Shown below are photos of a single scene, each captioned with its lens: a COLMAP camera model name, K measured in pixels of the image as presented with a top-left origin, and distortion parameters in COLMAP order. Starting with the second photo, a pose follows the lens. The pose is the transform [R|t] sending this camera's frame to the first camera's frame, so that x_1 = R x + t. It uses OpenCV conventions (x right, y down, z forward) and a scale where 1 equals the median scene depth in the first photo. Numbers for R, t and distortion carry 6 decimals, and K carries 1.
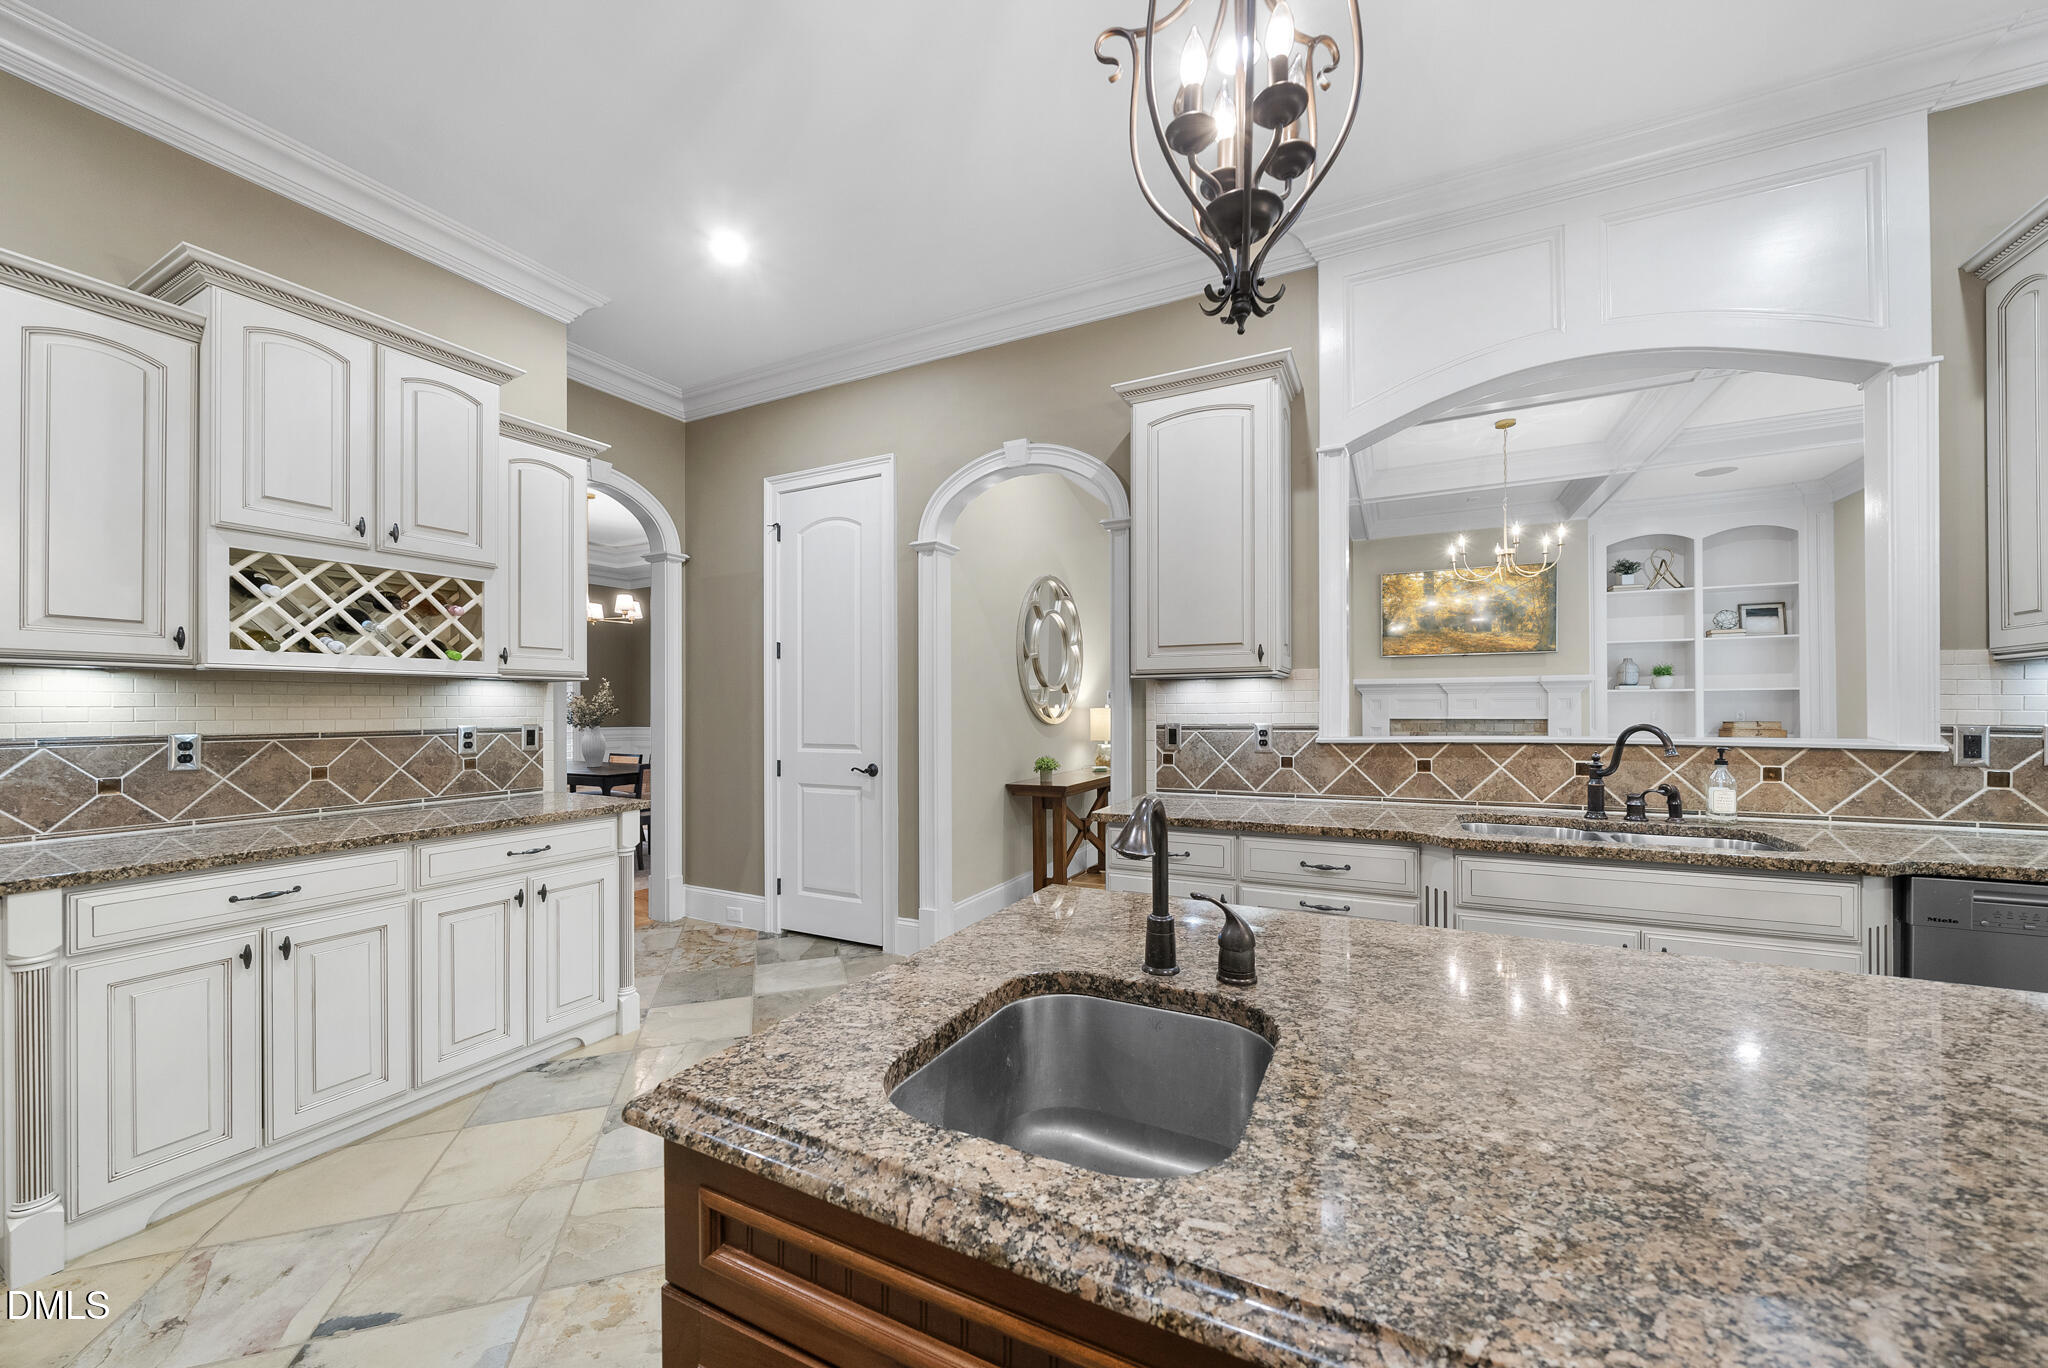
lens RADIAL K [[753.3, 0, 1021.2], [0, 753.3, 705.7], [0, 0, 1]] dist [-0.003332, -0.000110]
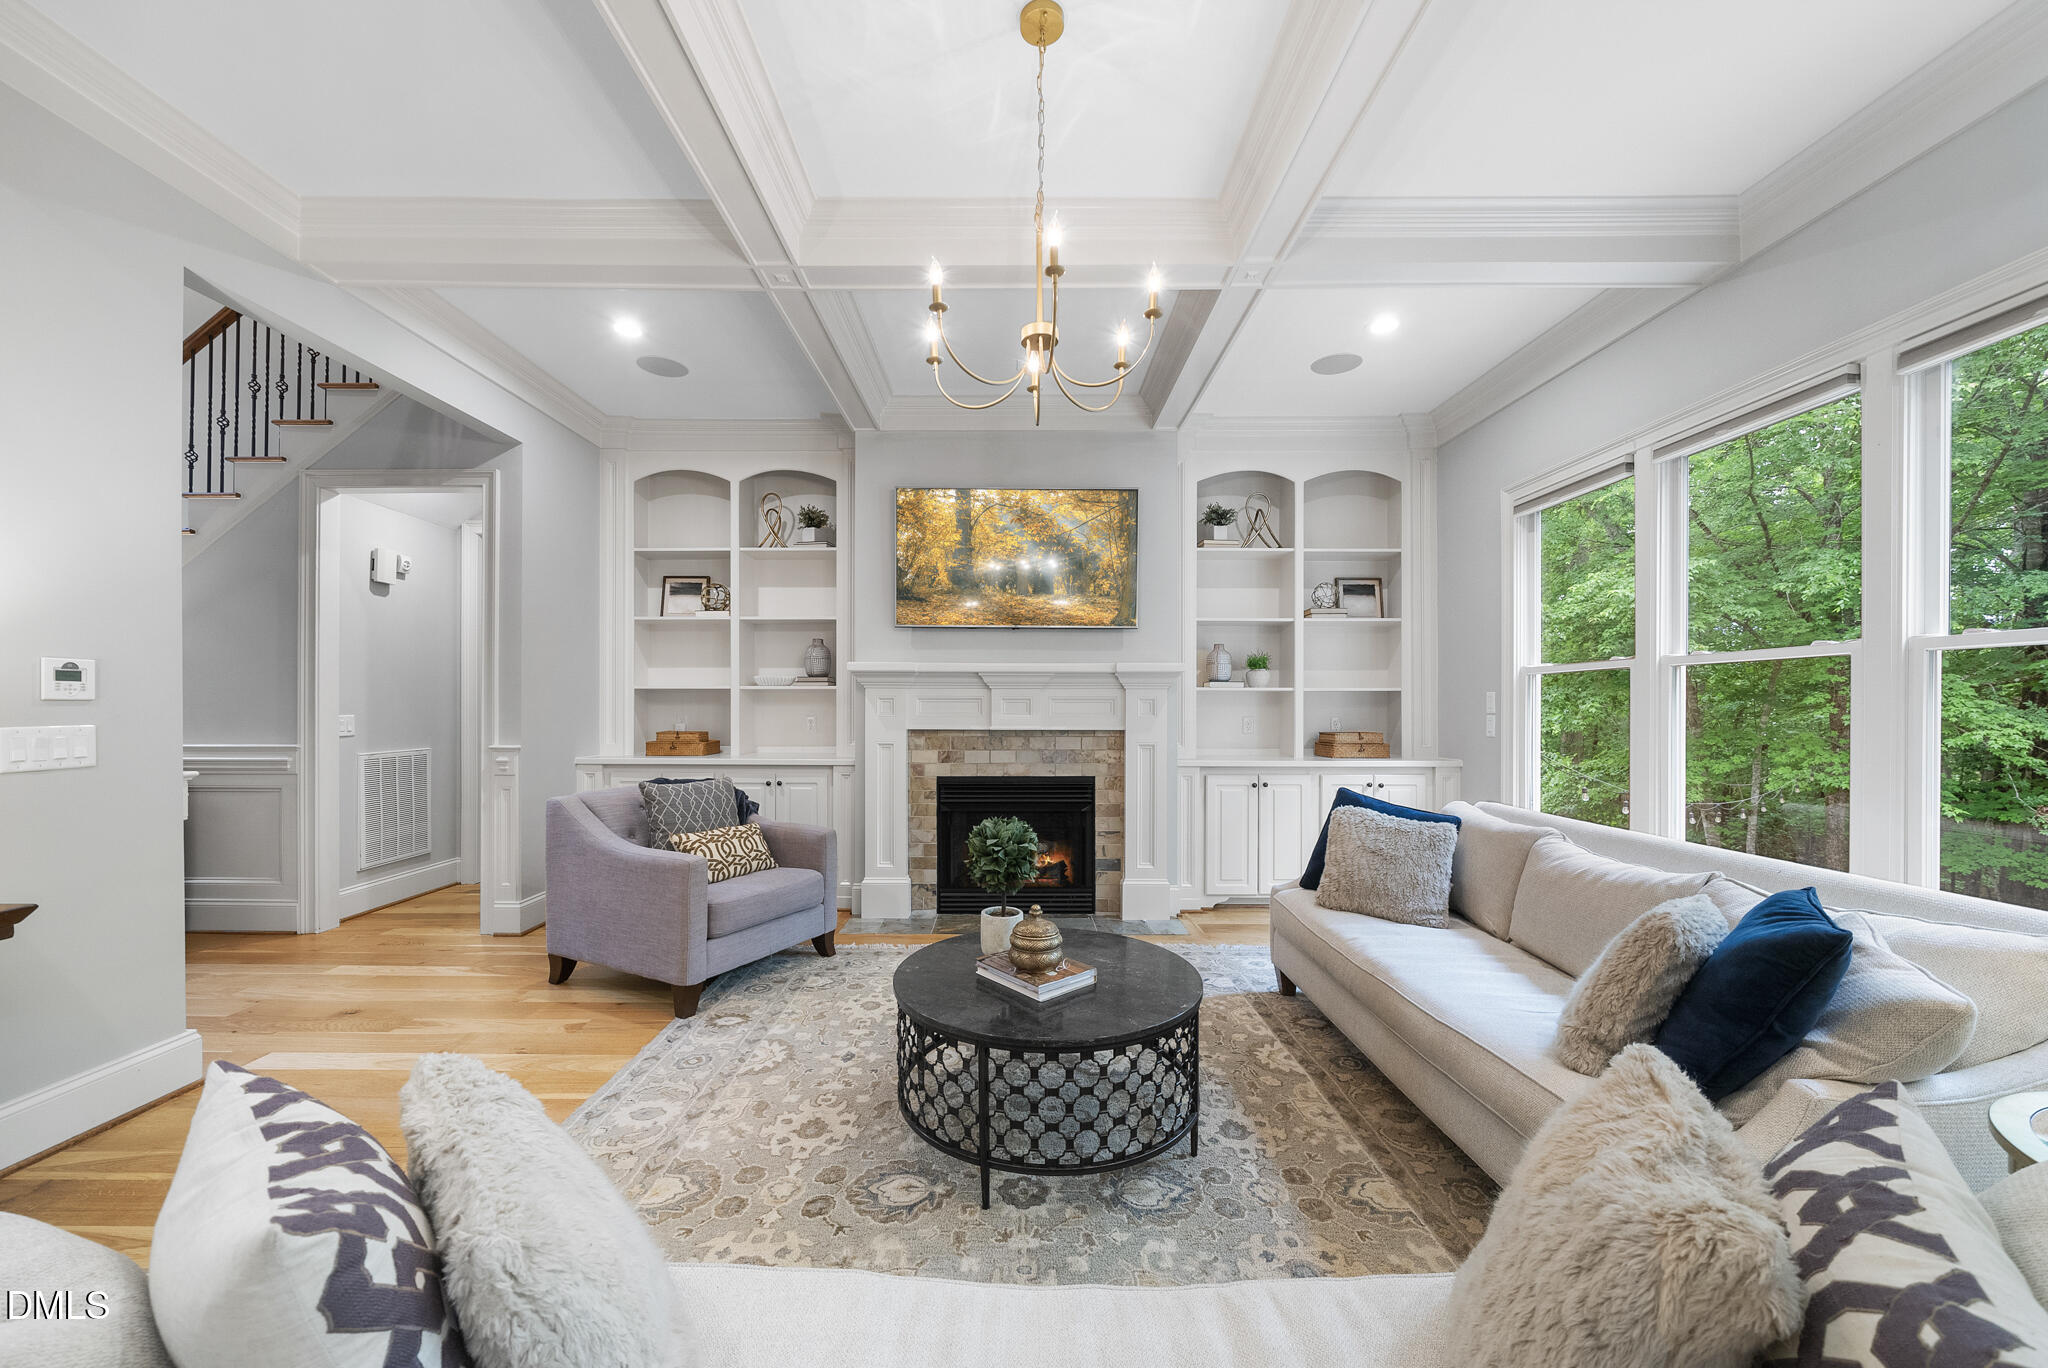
lens RADIAL K [[753.3, 0, 1021.2], [0, 753.3, 705.7], [0, 0, 1]] dist [-0.003332, -0.000110]
pose [[0.888928, 0.008478, 0.457968, 0.822438], [-0.009317, 0.999957, -0.000426, -0.006069], [-0.457952, -0.003888, 0.888968, 1.183306]]
